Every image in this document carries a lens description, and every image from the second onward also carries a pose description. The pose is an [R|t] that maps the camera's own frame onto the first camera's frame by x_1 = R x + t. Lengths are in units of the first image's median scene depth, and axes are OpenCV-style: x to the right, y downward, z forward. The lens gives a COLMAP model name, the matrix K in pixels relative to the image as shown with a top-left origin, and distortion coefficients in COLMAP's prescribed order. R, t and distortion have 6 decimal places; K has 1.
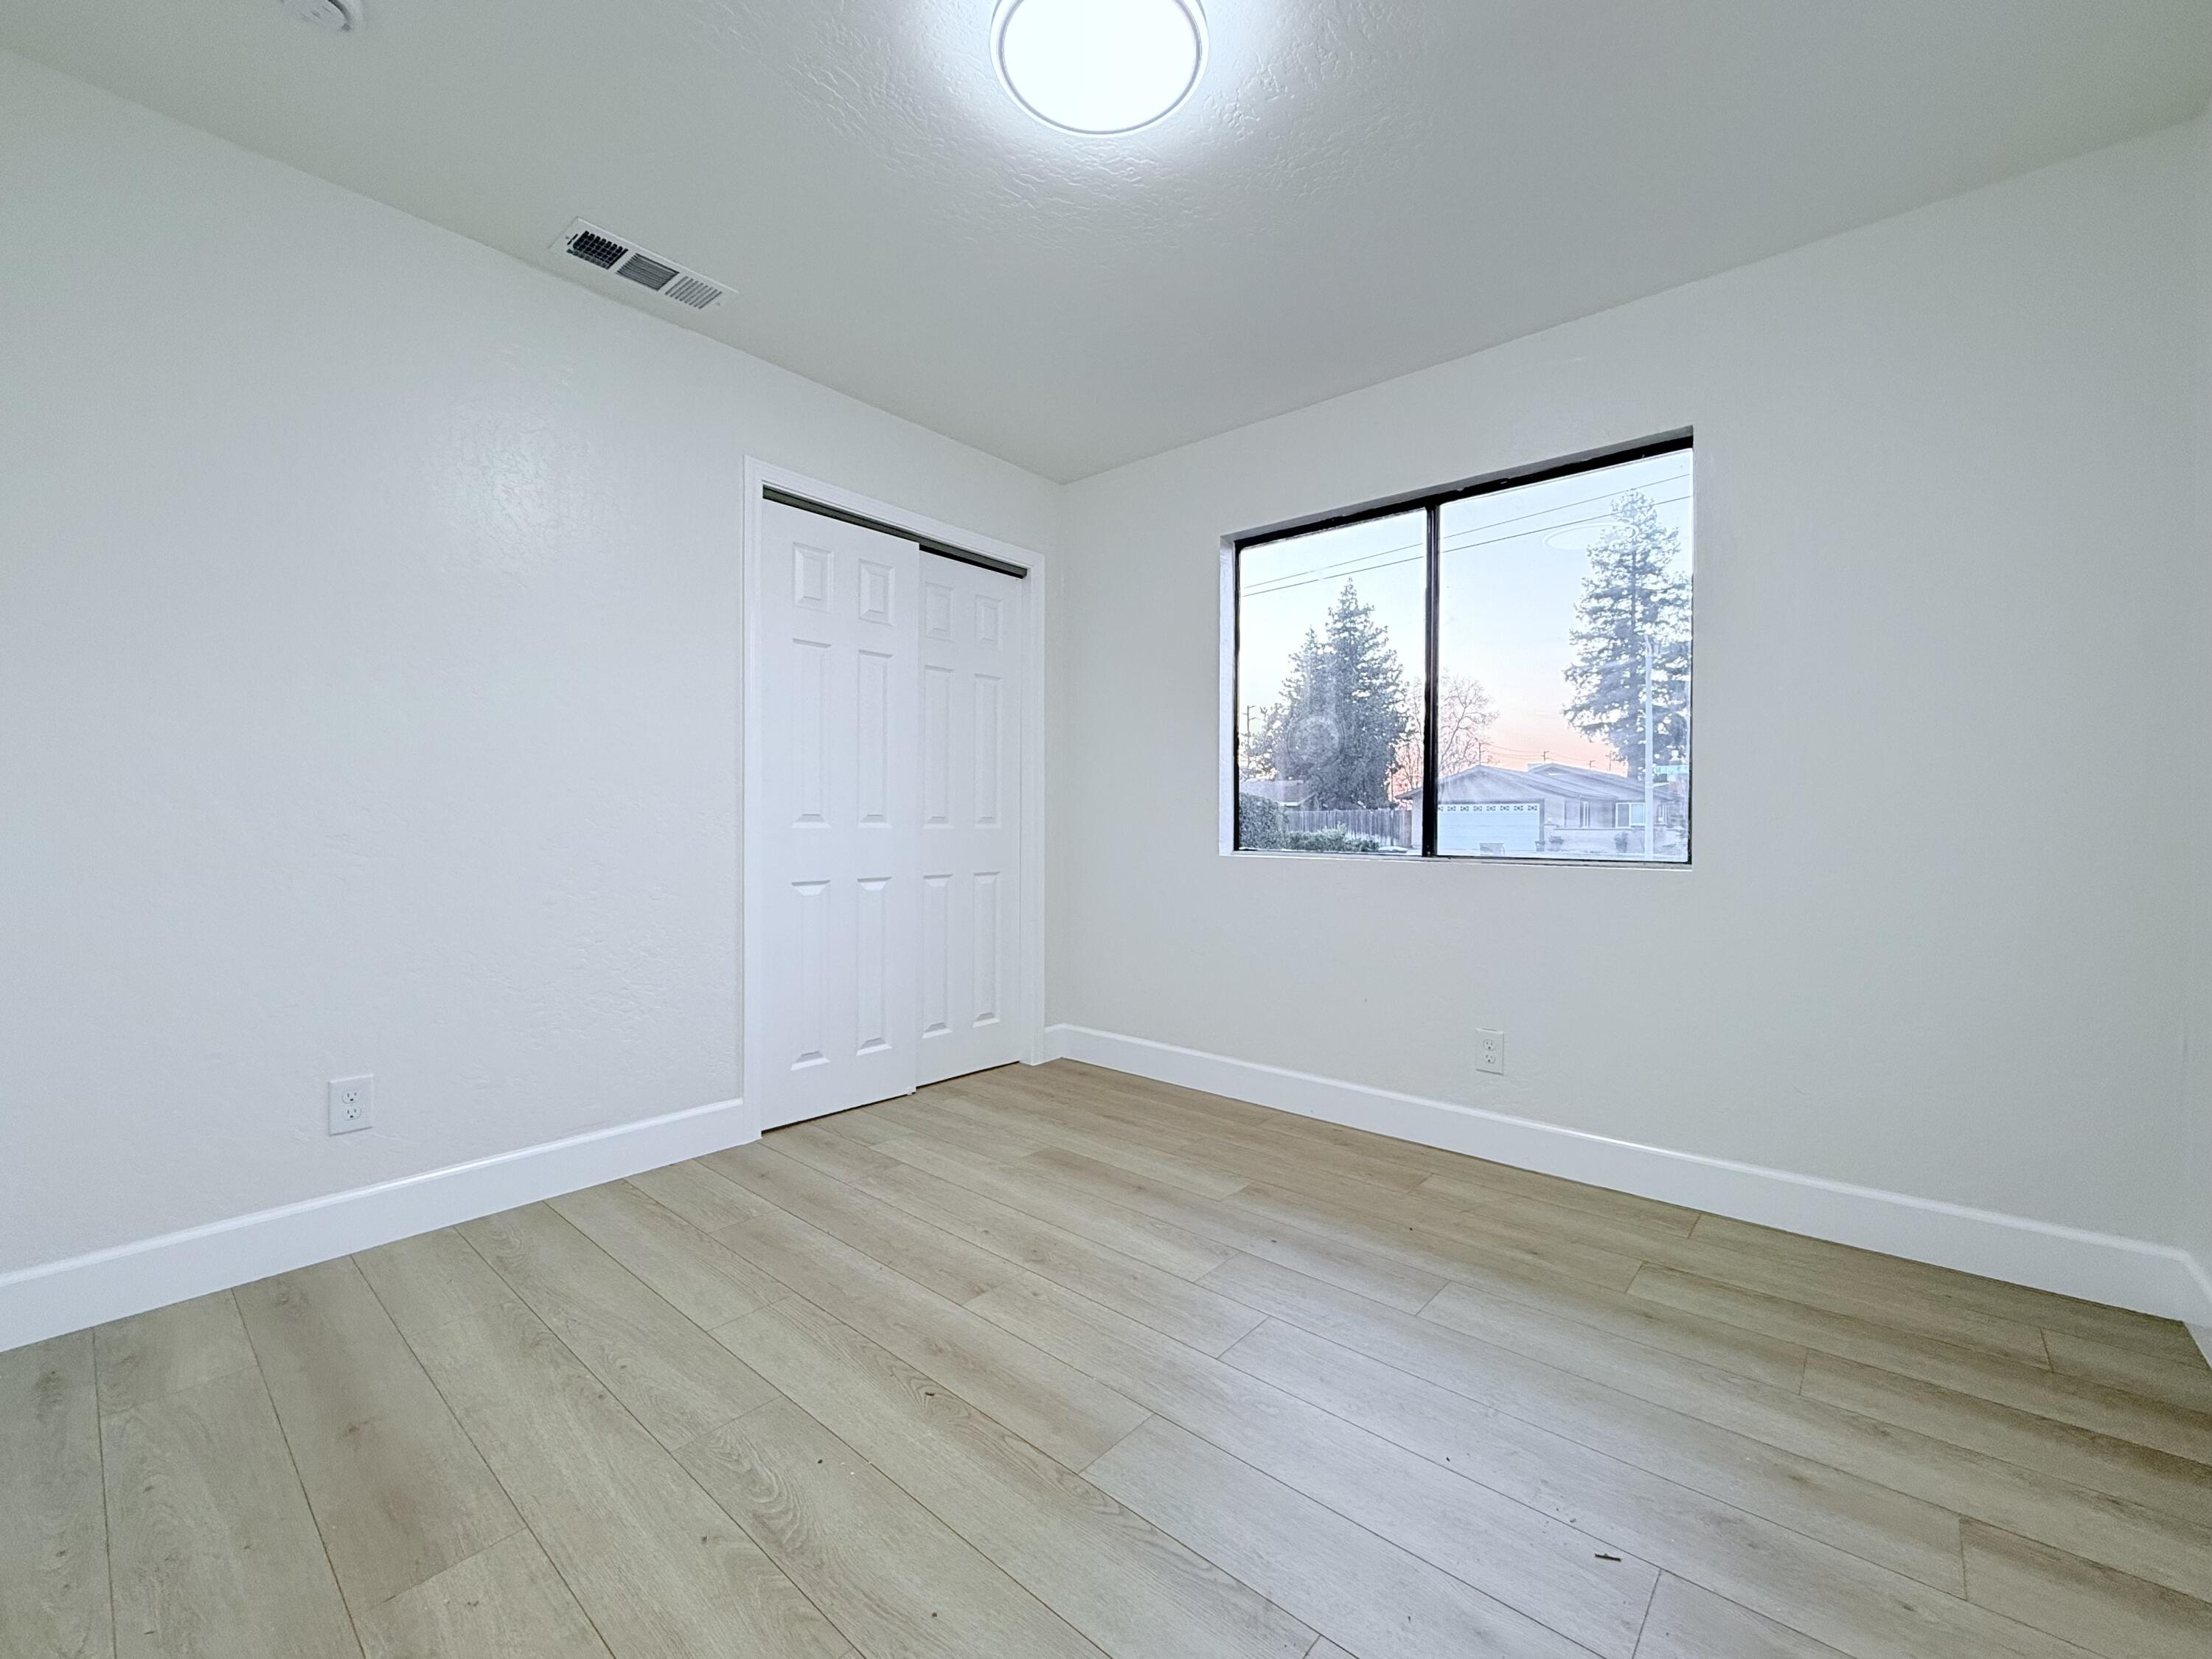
lens RADIAL K [[882.2, 0, 1117.7], [0, 882.2, 828.1], [0, 0, 1]] dist [-0.000815, 0.000094]
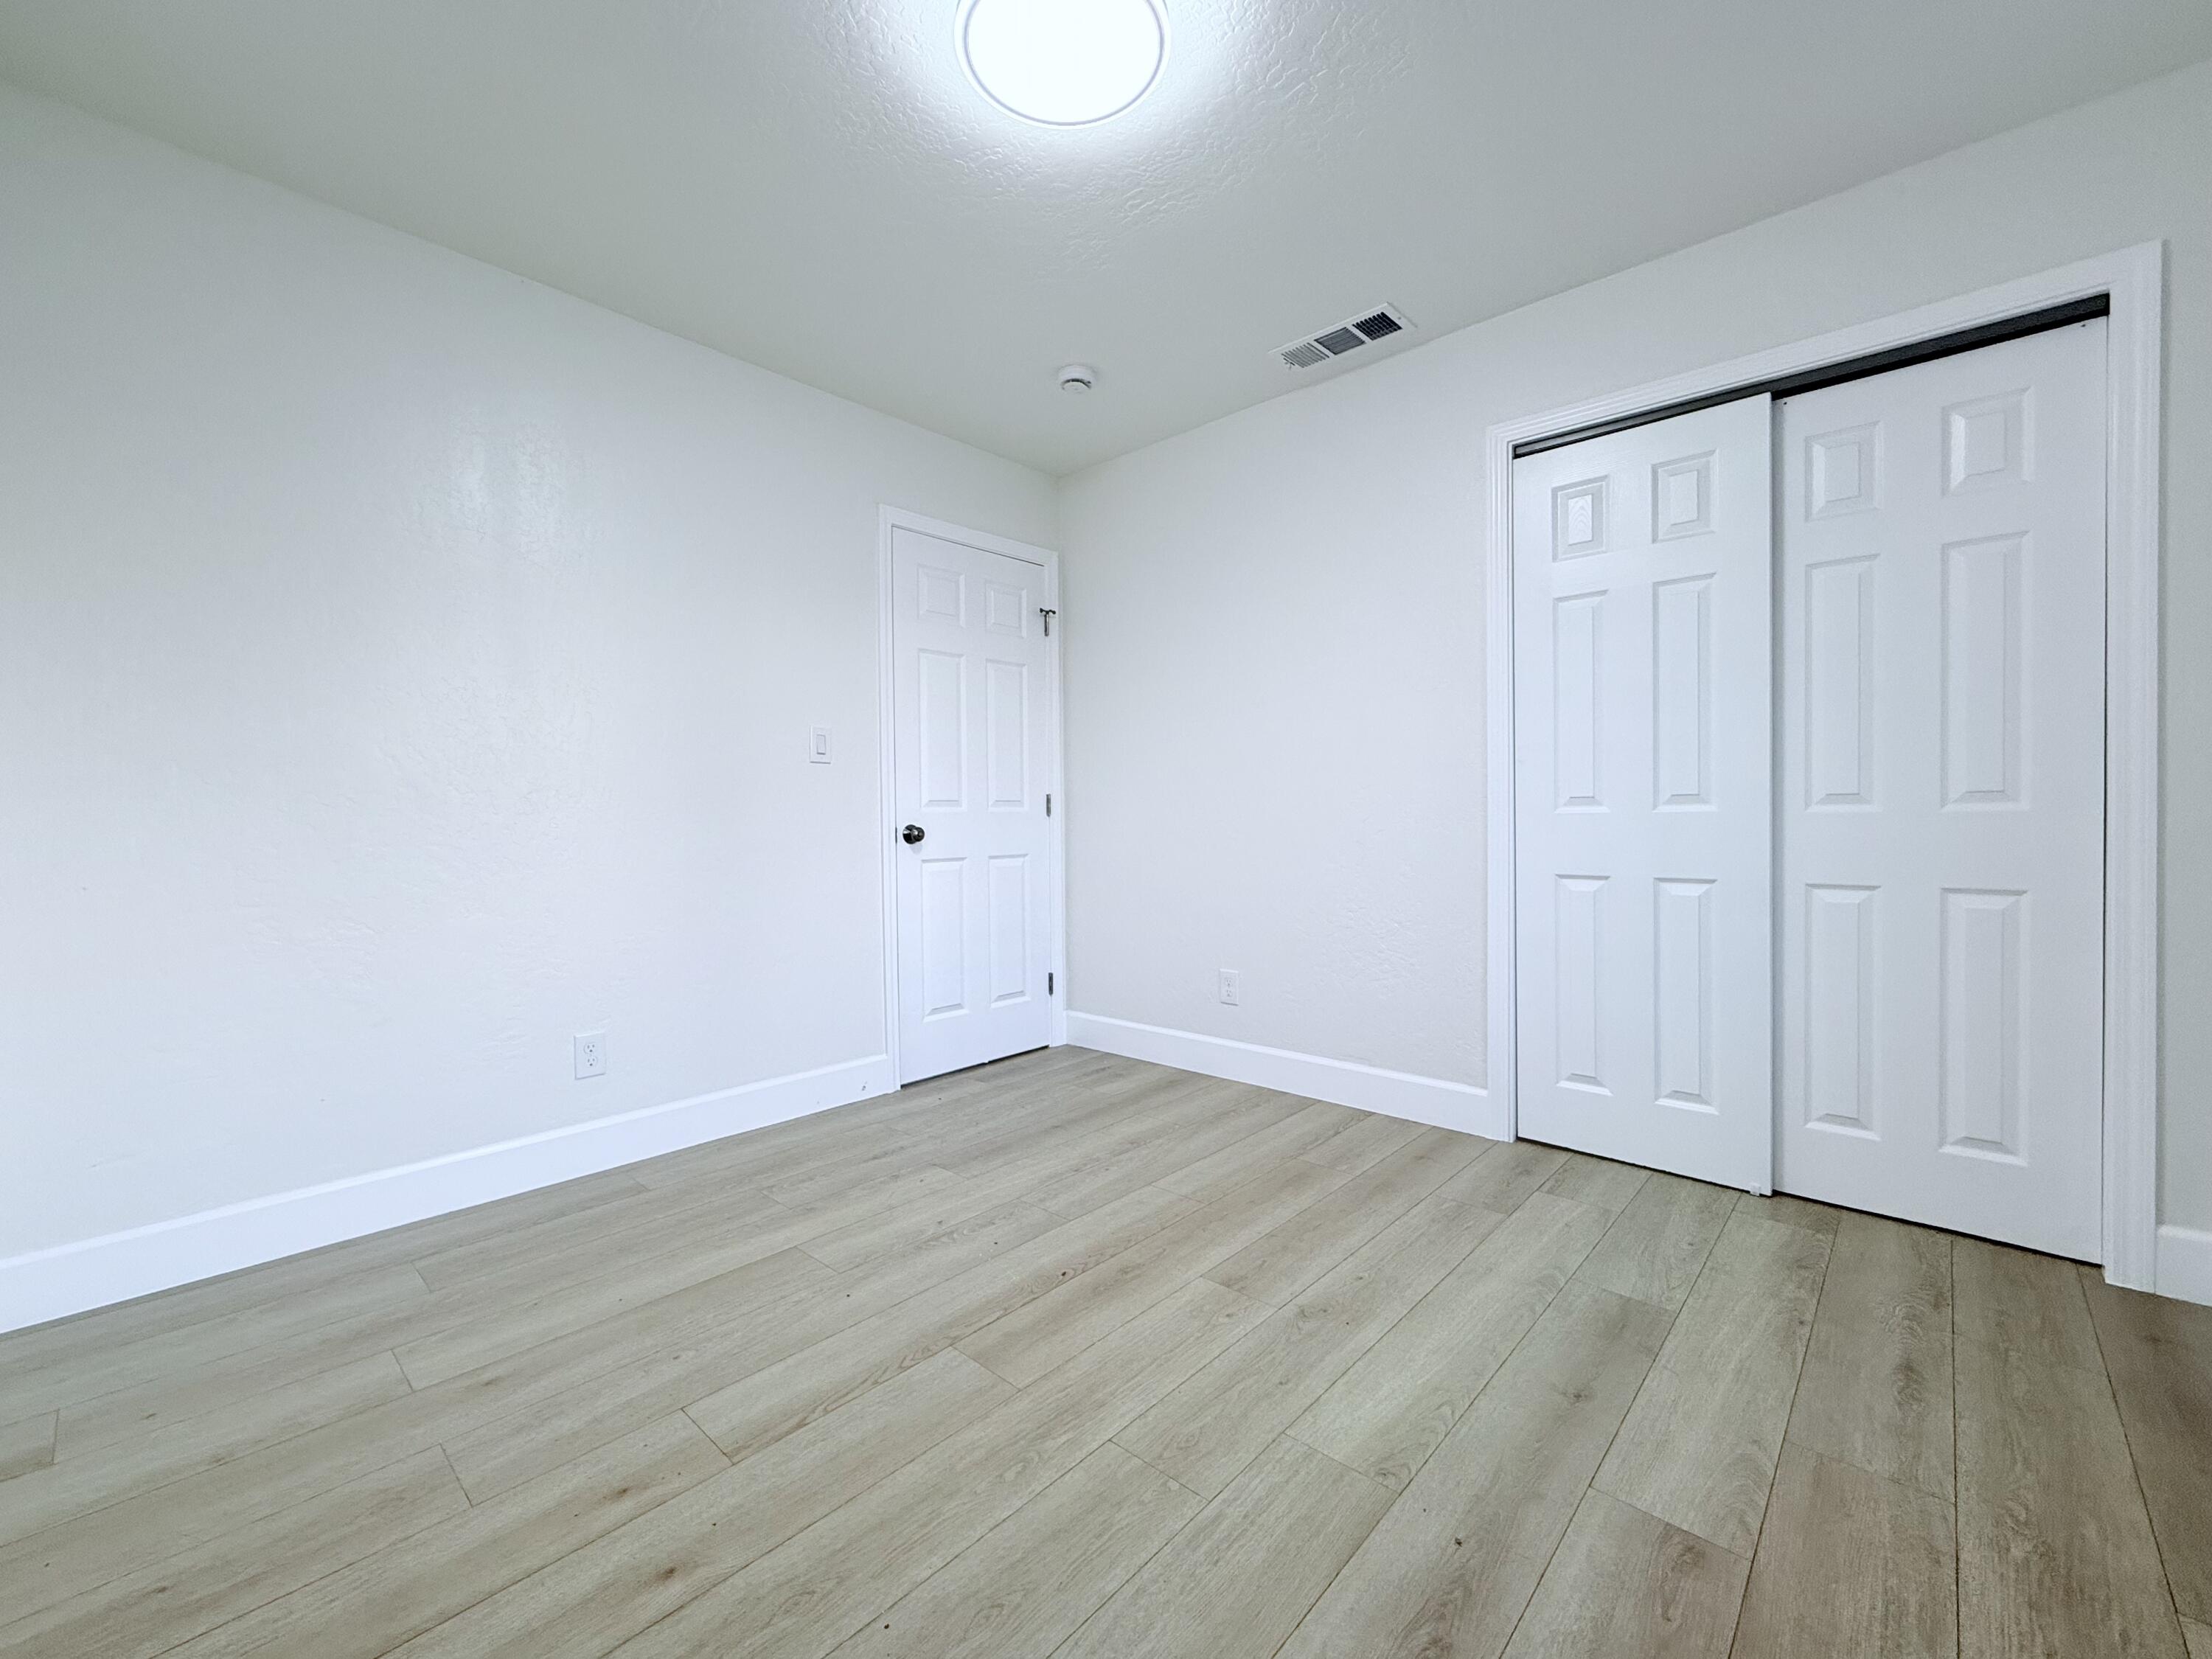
lens RADIAL K [[882.2, 0, 1102.8], [0, 882.2, 824.0], [0, 0, 1]] dist [-0.000815, 0.000094]
pose [[-0.023710, 0.001722, -0.999717, 0.641526], [0.009874, 0.999950, 0.001488, 0.005142], [0.999670, -0.009836, -0.023726, 0.682811]]
